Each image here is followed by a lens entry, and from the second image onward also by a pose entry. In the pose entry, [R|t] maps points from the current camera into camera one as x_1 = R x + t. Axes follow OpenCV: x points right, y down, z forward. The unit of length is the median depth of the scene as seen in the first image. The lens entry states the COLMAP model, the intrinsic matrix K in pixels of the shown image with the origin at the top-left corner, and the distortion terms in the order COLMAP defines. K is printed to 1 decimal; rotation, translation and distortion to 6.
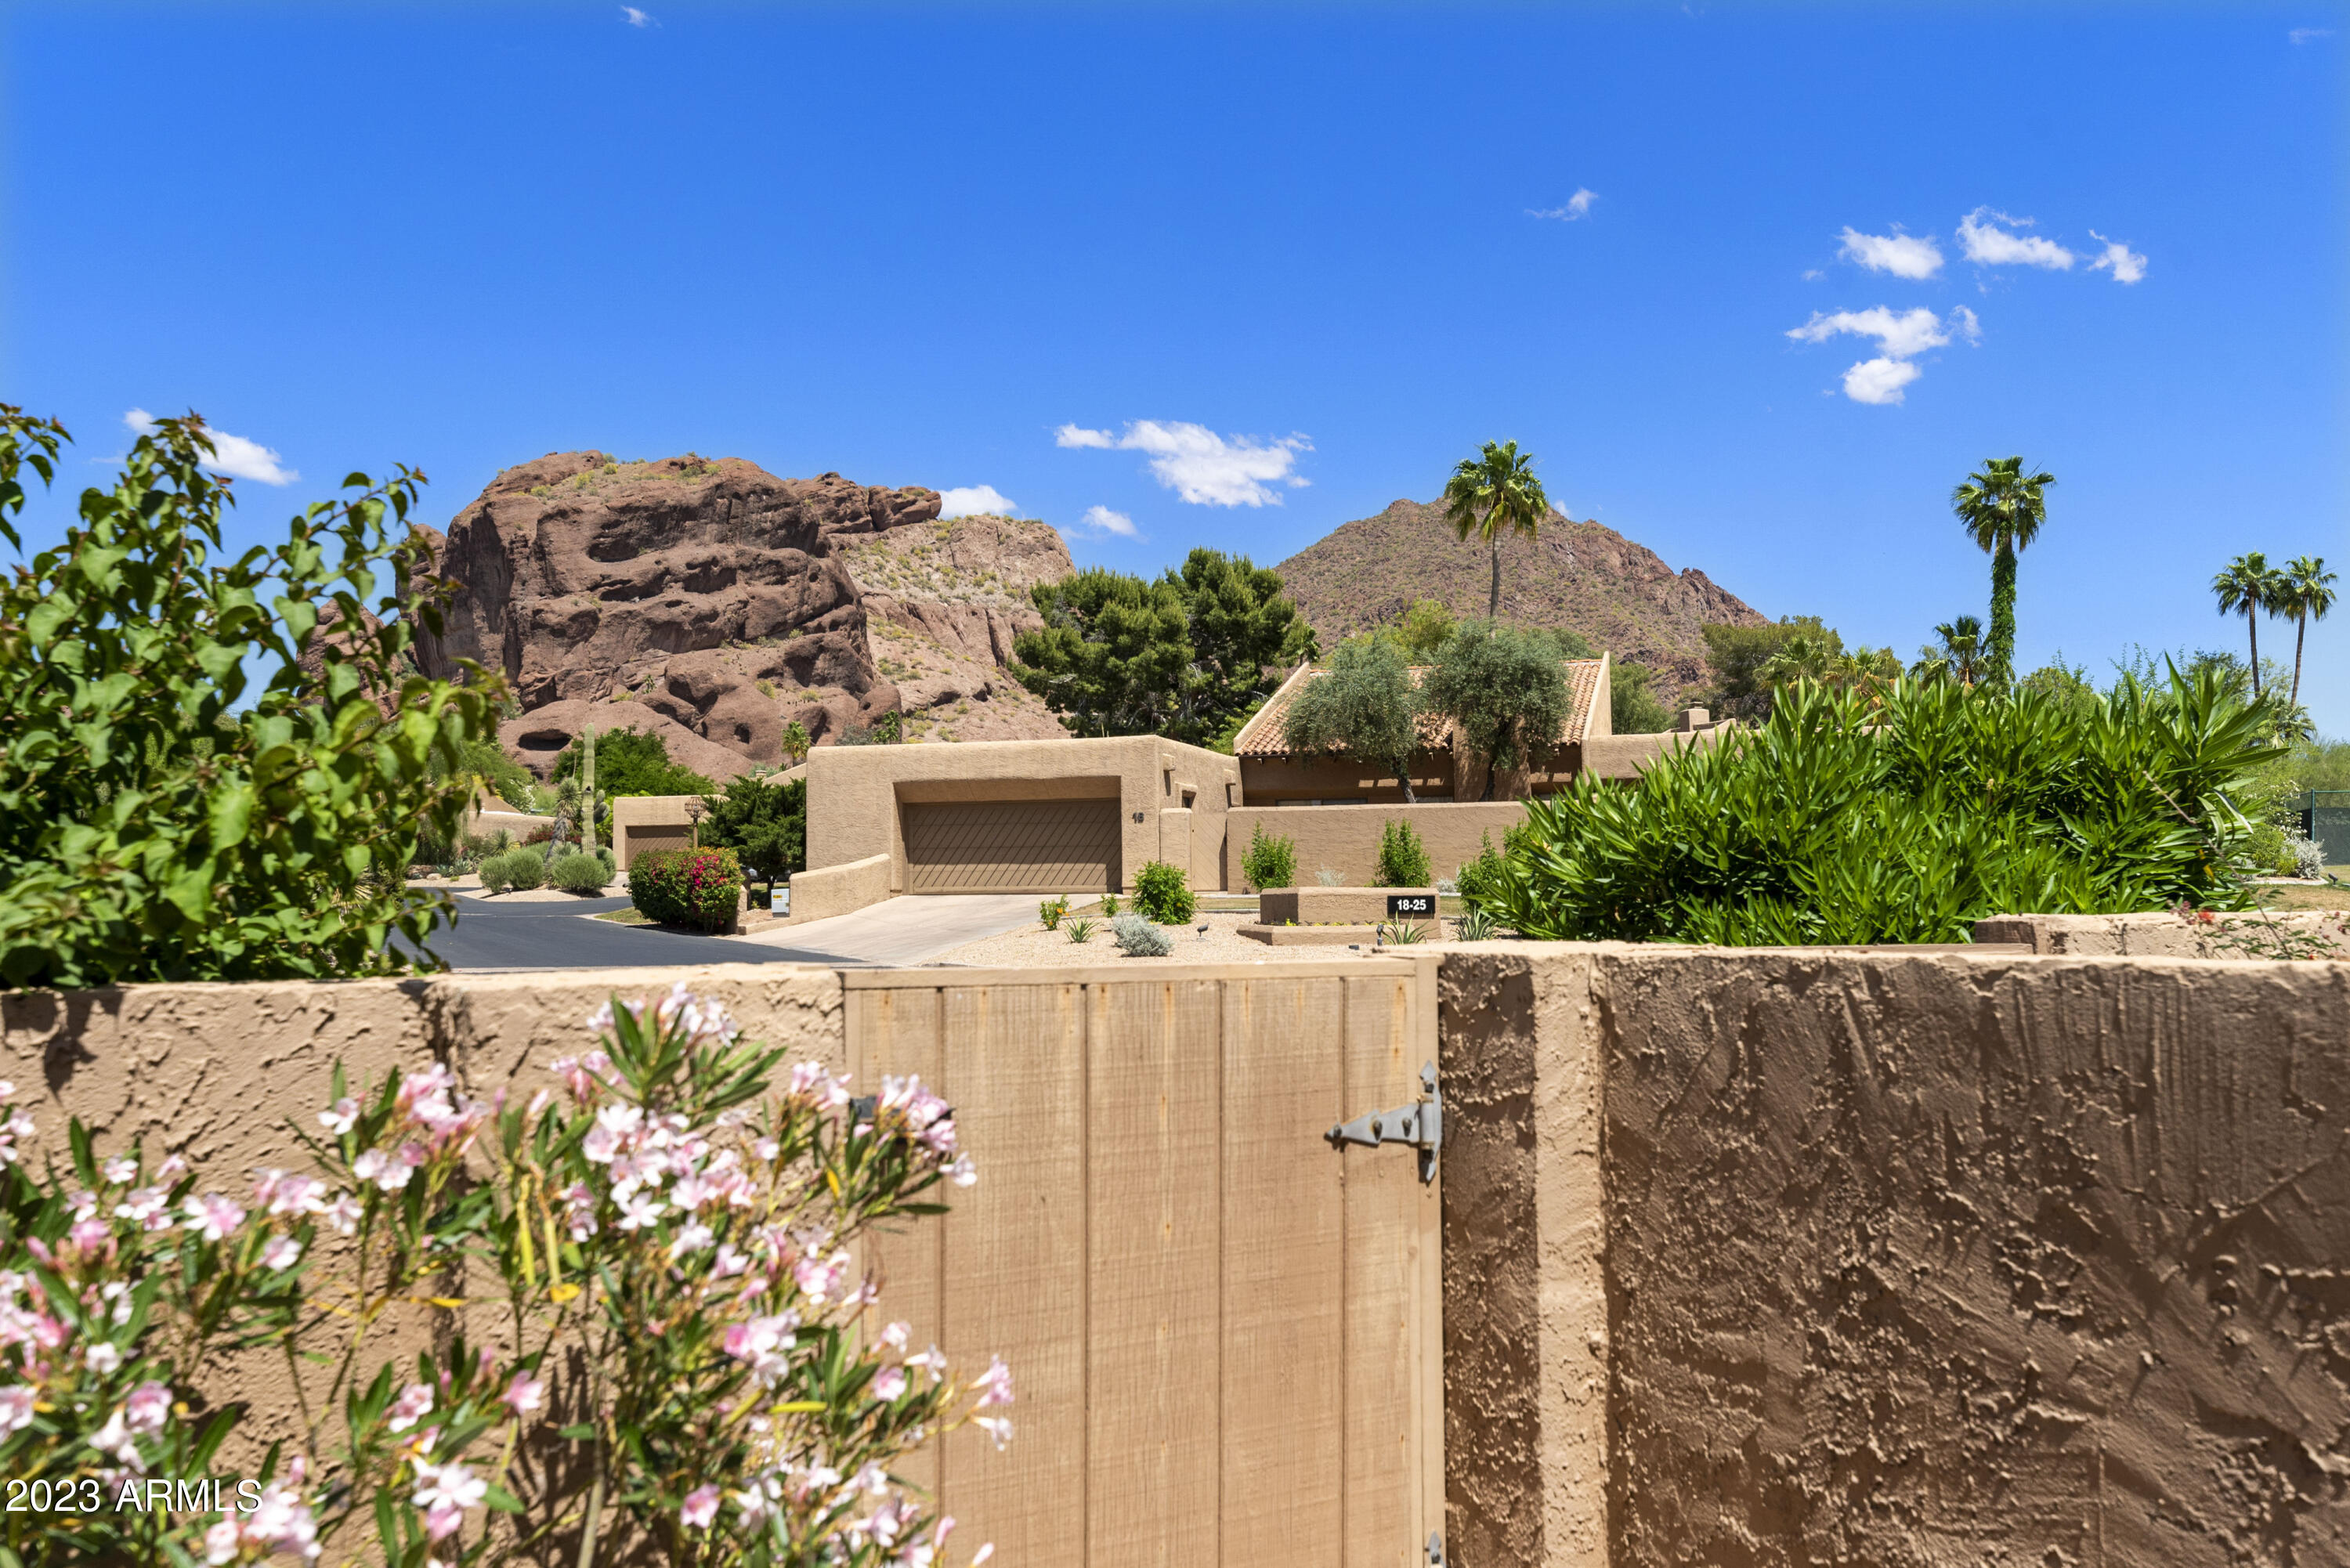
lens RADIAL K [[1941.6, 0, 1164.6], [0, 1941.6, 774.4], [0, 0, 1]] dist [0.001945, 0.001870]
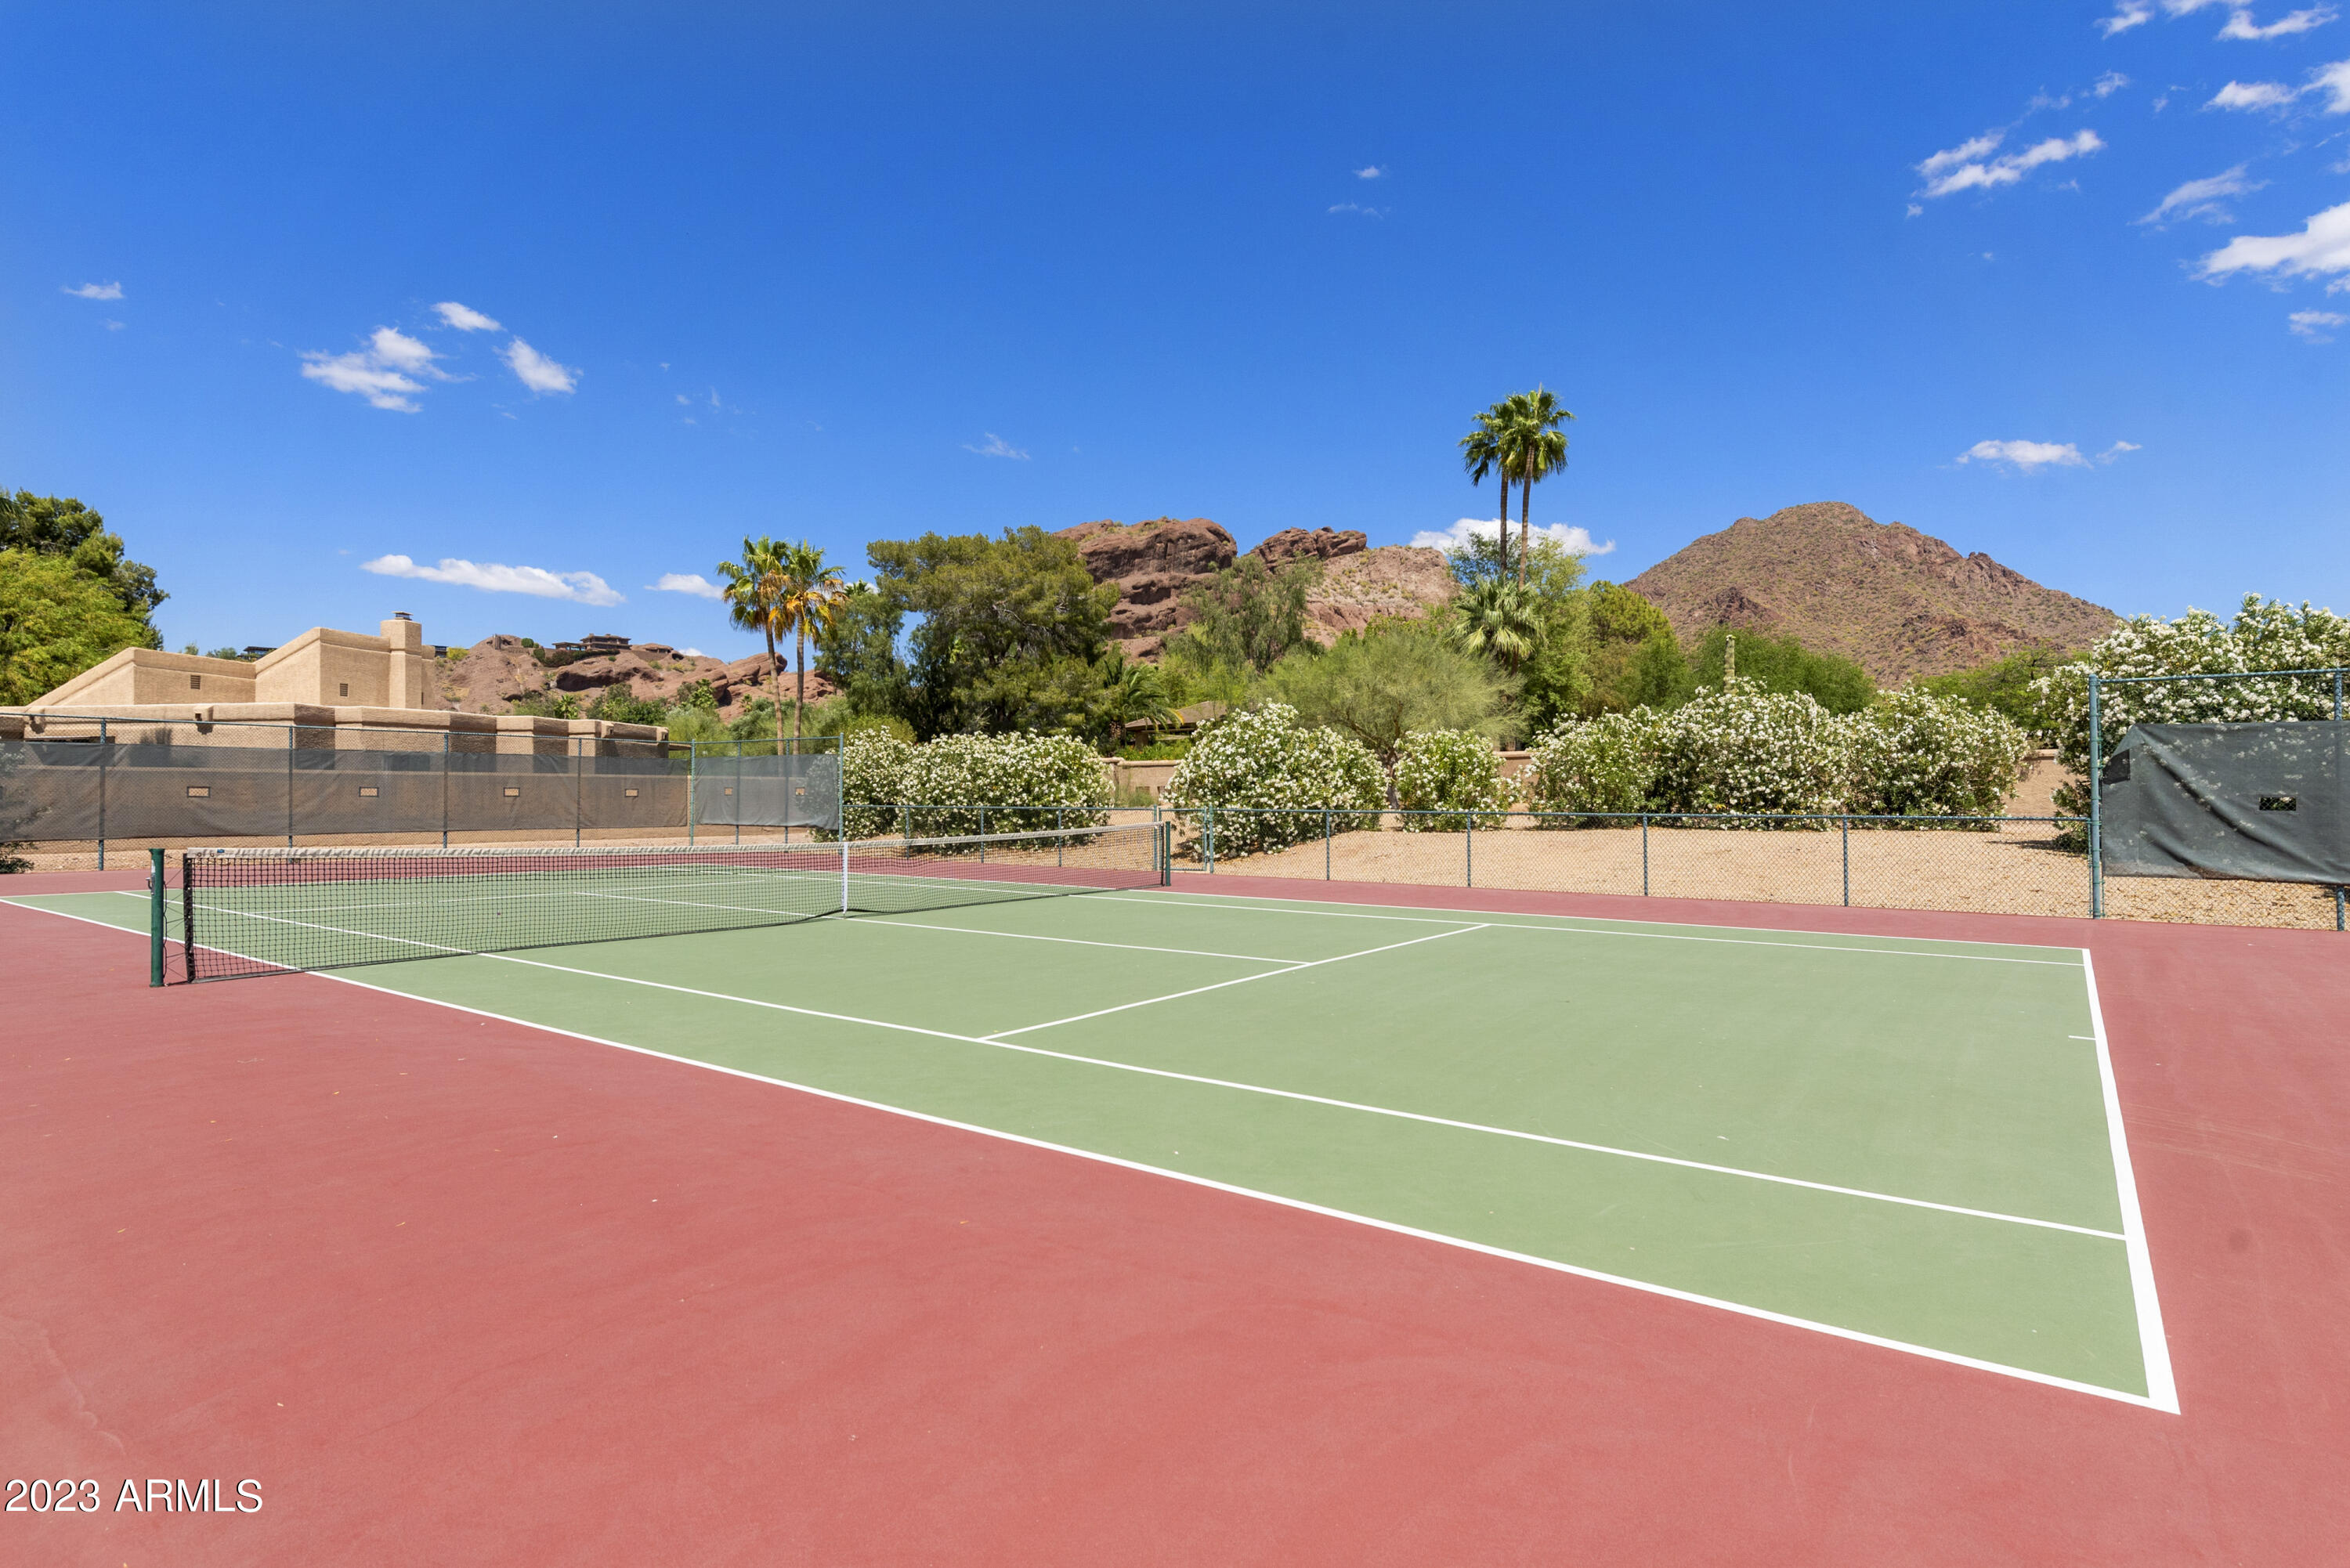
lens RADIAL K [[1185.3, 0, 1185.1], [0, 1185.3, 797.6], [0, 0, 1]] dist [0.002671, 0.000593]
pose [[0.938225, 0.004029, -0.346003, 0.958663], [0.018843, 0.997854, 0.062715, 0.023811], [0.345513, -0.065360, 0.936135, 0.773539]]
